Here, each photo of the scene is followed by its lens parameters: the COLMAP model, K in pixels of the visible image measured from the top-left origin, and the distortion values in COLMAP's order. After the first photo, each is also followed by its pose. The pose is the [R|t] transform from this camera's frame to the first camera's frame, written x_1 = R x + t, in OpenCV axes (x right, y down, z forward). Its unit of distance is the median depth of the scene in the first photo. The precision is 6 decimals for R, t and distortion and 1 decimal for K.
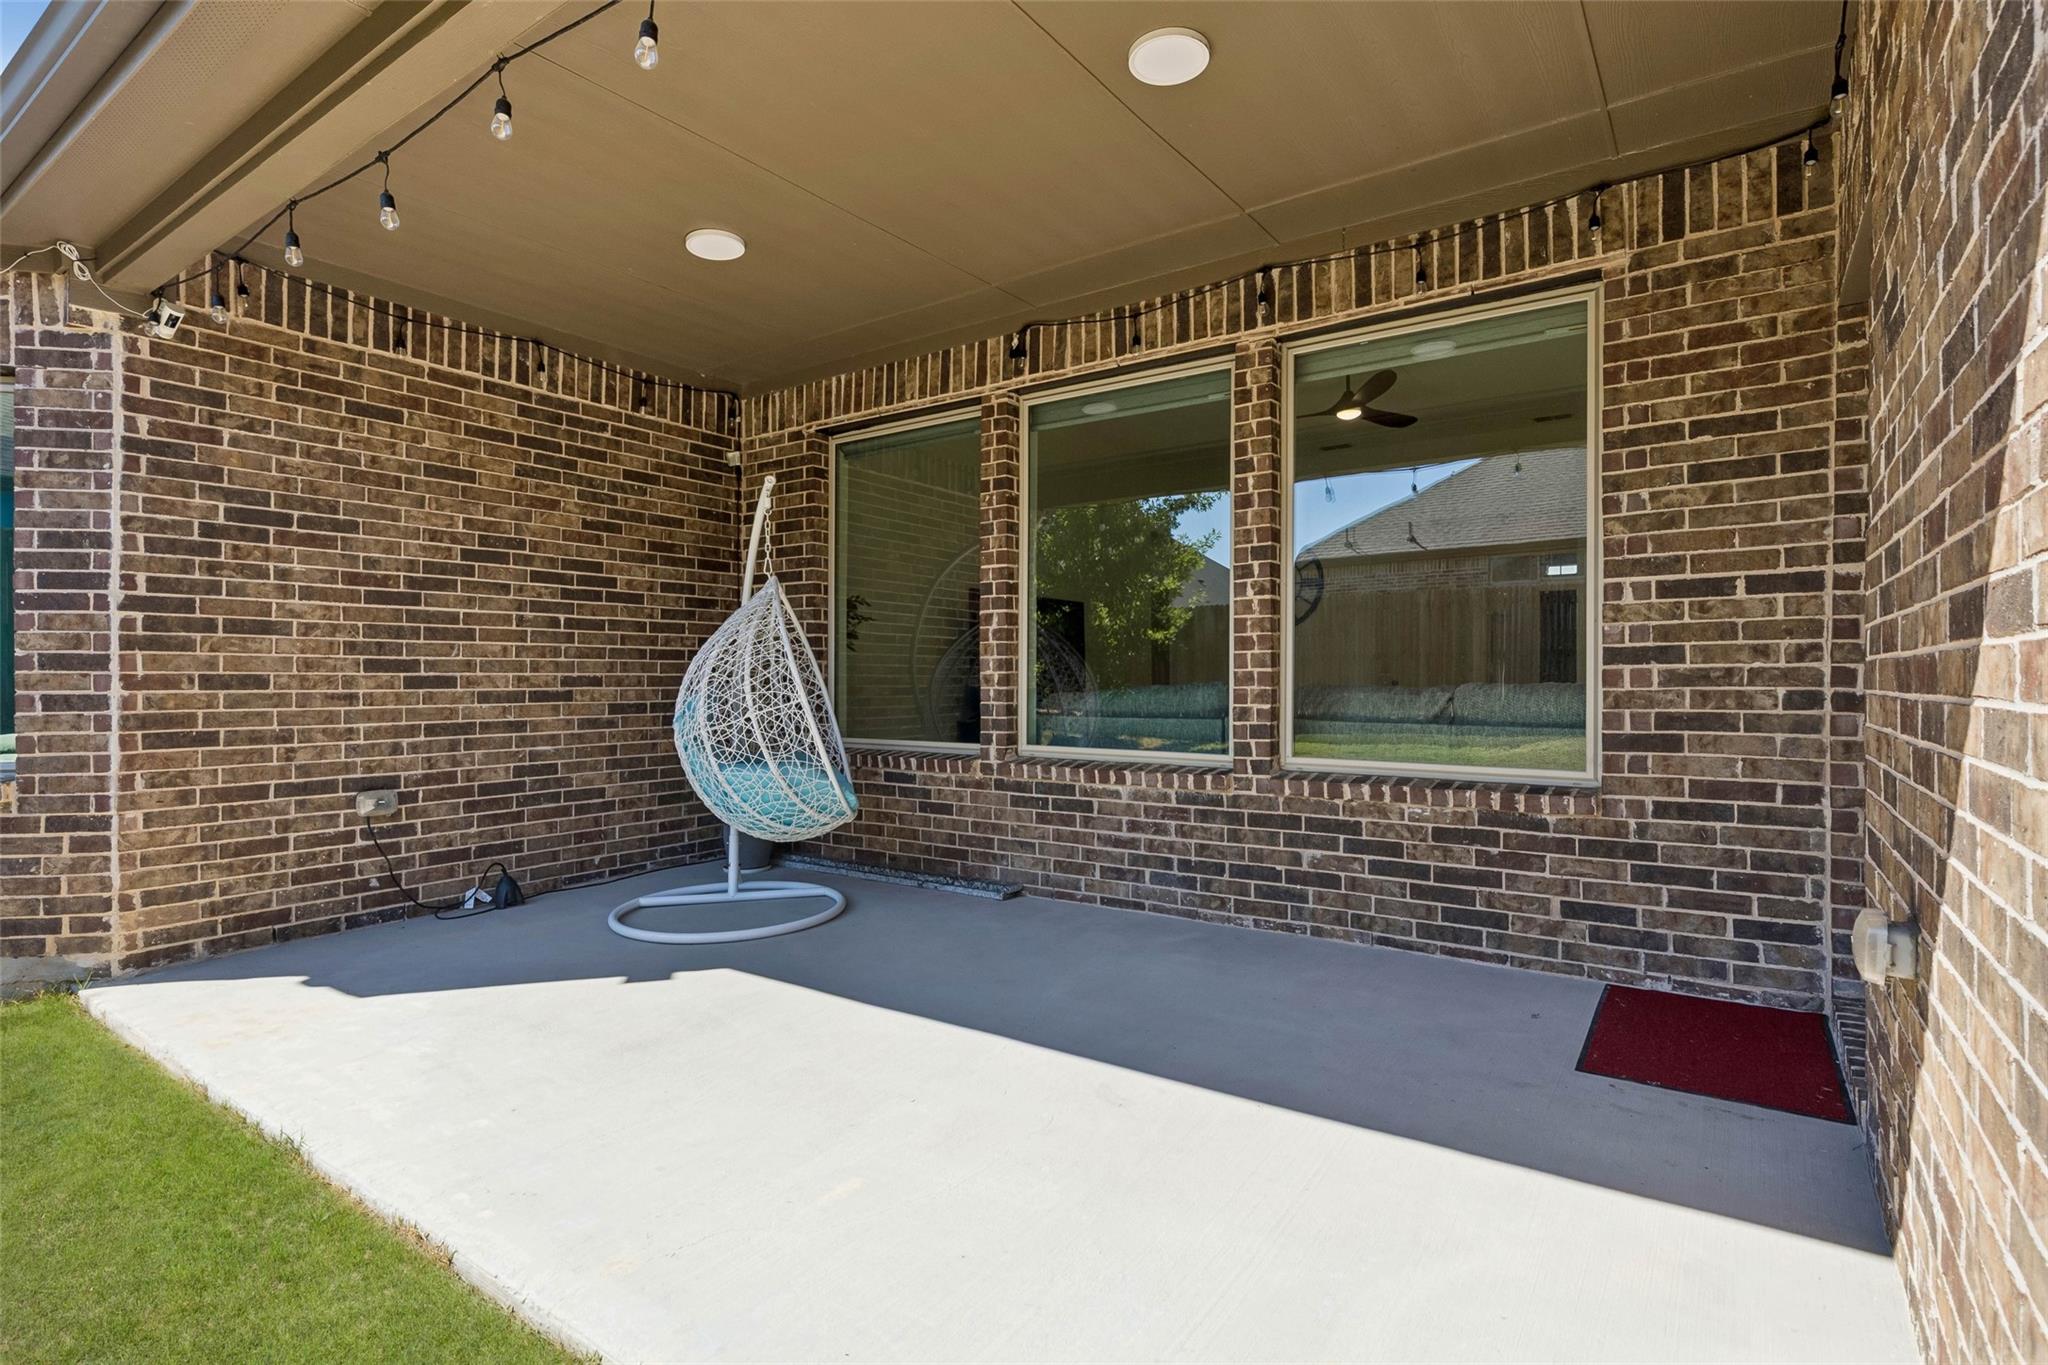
lens RADIAL K [[1021.2, 0, 1023.6], [0, 1021.2, 676.4], [0, 0, 1]] dist [0.003174, 0.000264]
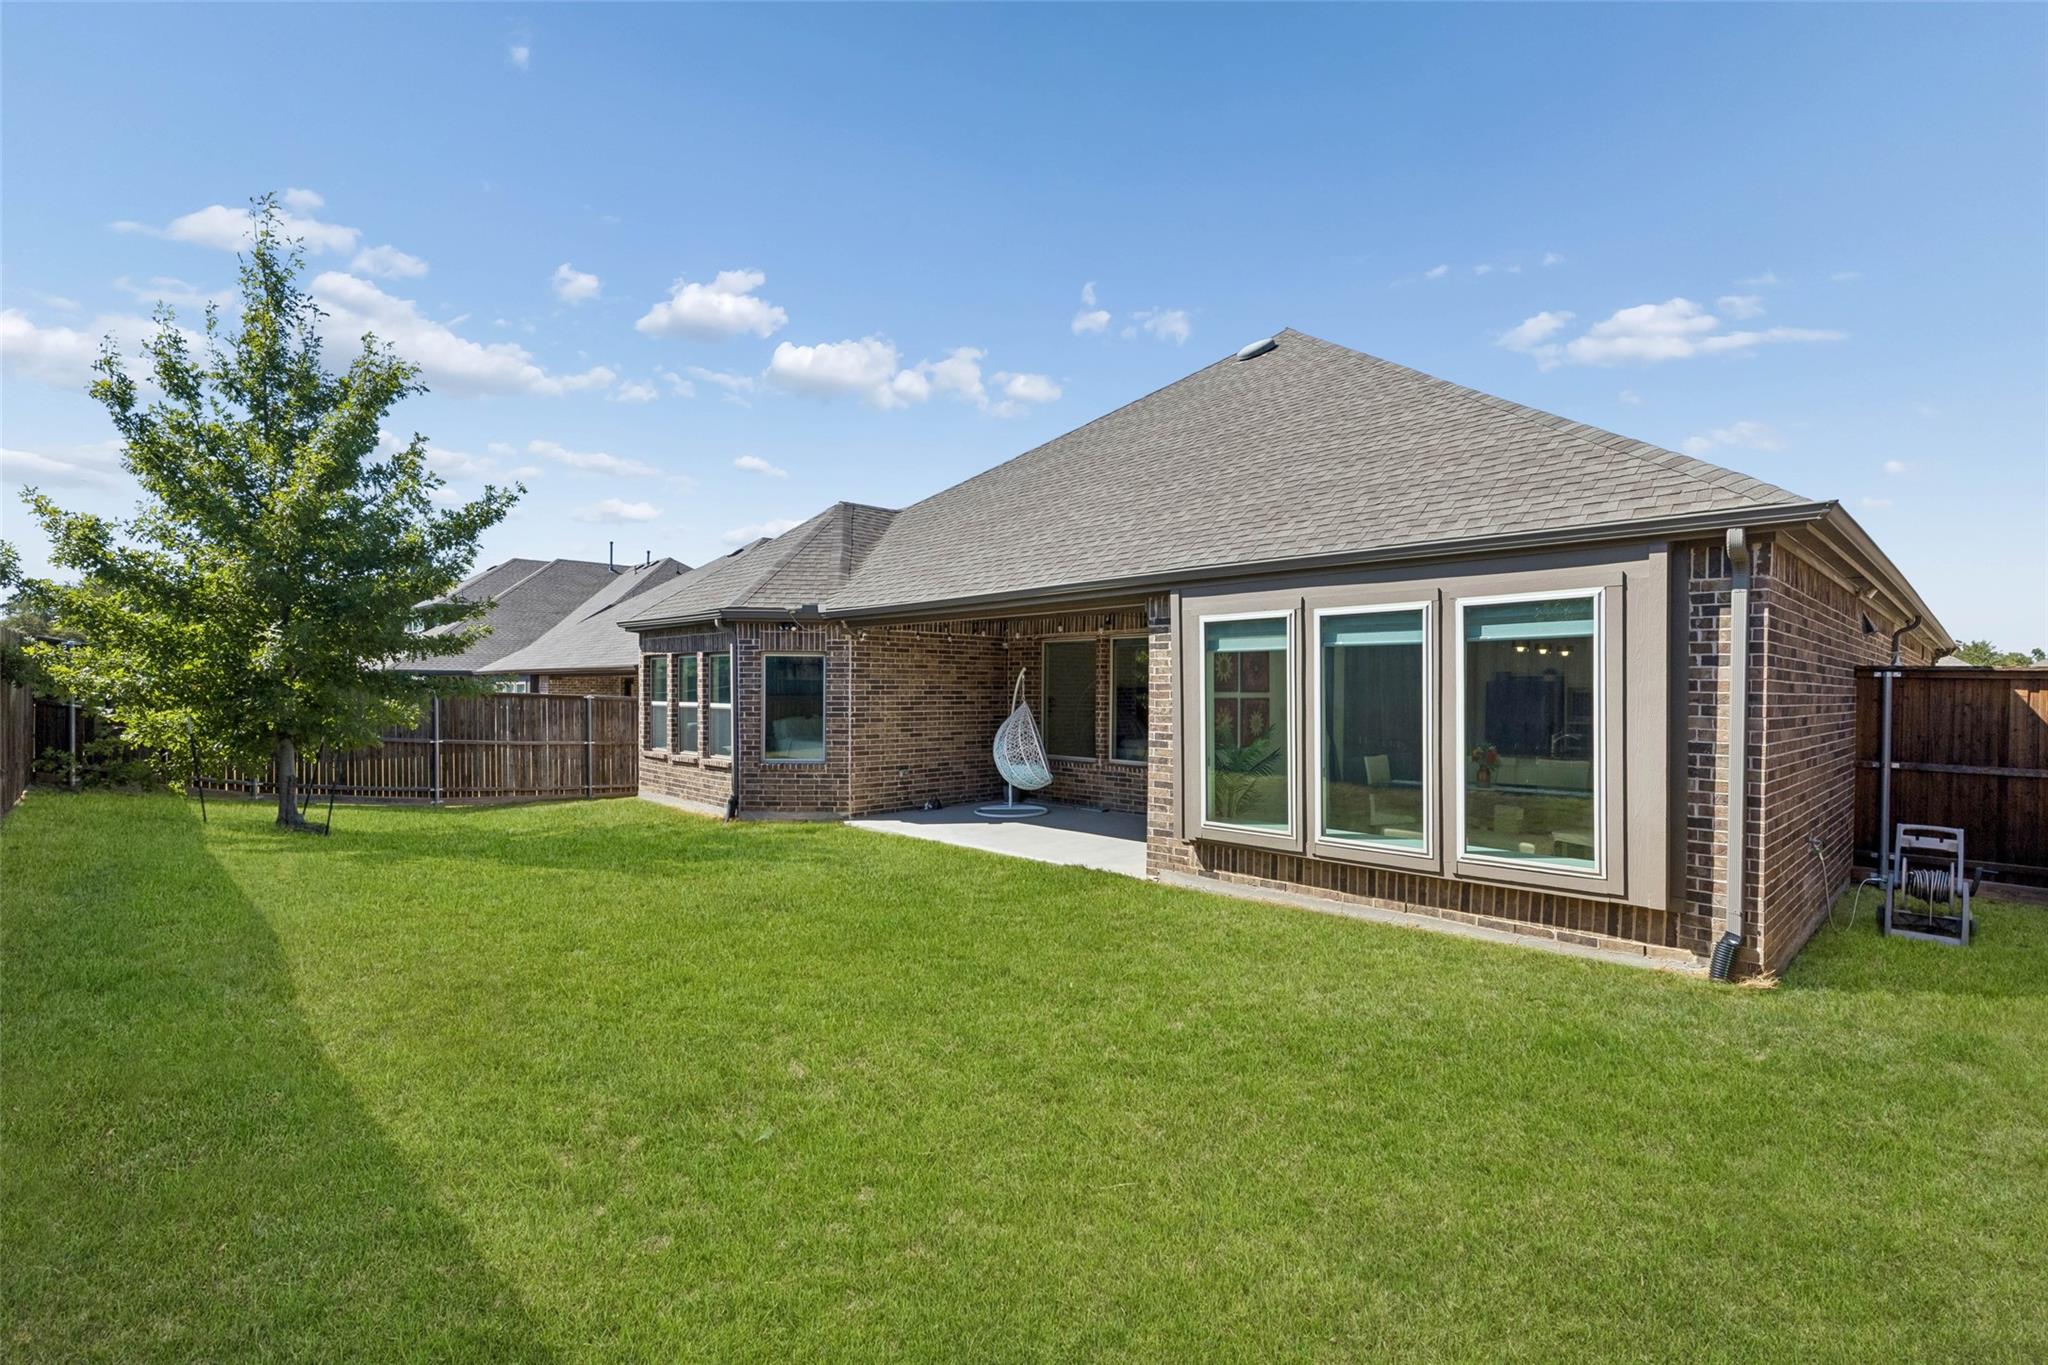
lens RADIAL K [[939.4, 0, 1024.7], [0, 939.4, 691.9], [0, 0, 1]] dist [-0.000687, 0.000112]
pose [[0.982414, 0.005816, -0.186624, 0.259279], [-0.005247, 0.999980, 0.003539, -0.130703], [0.186641, -0.002498, 0.982425, -1.650647]]
